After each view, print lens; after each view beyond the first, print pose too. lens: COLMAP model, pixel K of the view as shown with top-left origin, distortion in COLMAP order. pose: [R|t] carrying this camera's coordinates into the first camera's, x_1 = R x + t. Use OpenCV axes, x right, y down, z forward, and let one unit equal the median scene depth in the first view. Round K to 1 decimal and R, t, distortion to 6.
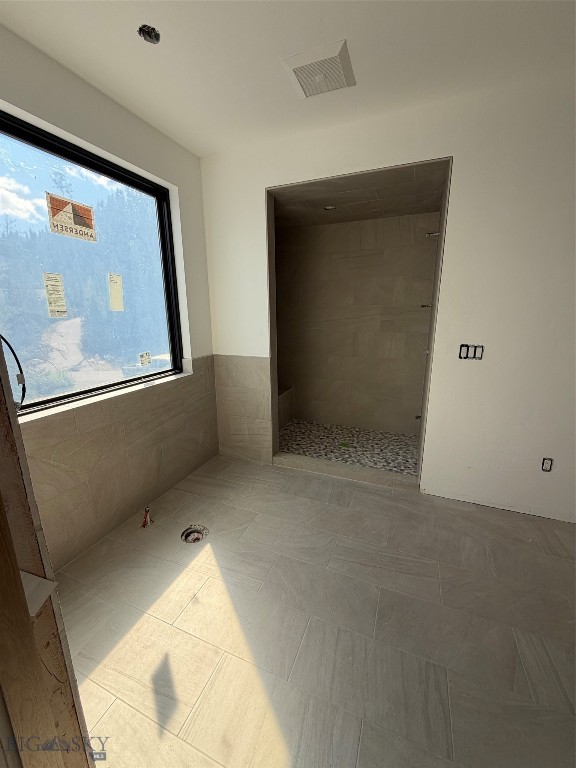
lens RADIAL K [[308.0, 0, 290.1], [0, 308.0, 382.9], [0, 0, 1]] dist [-0.001908, -0.000073]
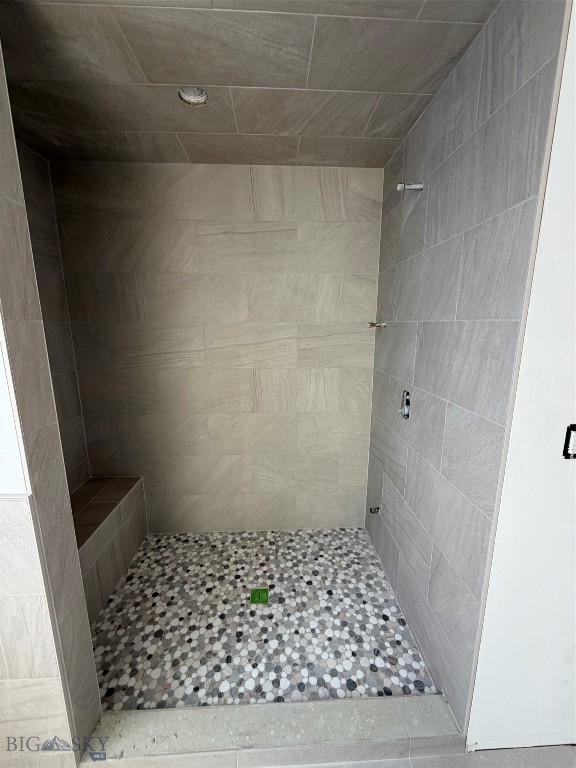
lens RADIAL K [[308.0, 0, 288.9], [0, 308.0, 381.5], [0, 0, 1]] dist [-0.001908, -0.000073]
pose [[0.907493, -0.073171, 0.413646, 0.039401], [0.092754, 0.995311, -0.027427, -0.132432], [-0.409700, 0.063257, 0.910024, 0.507740]]
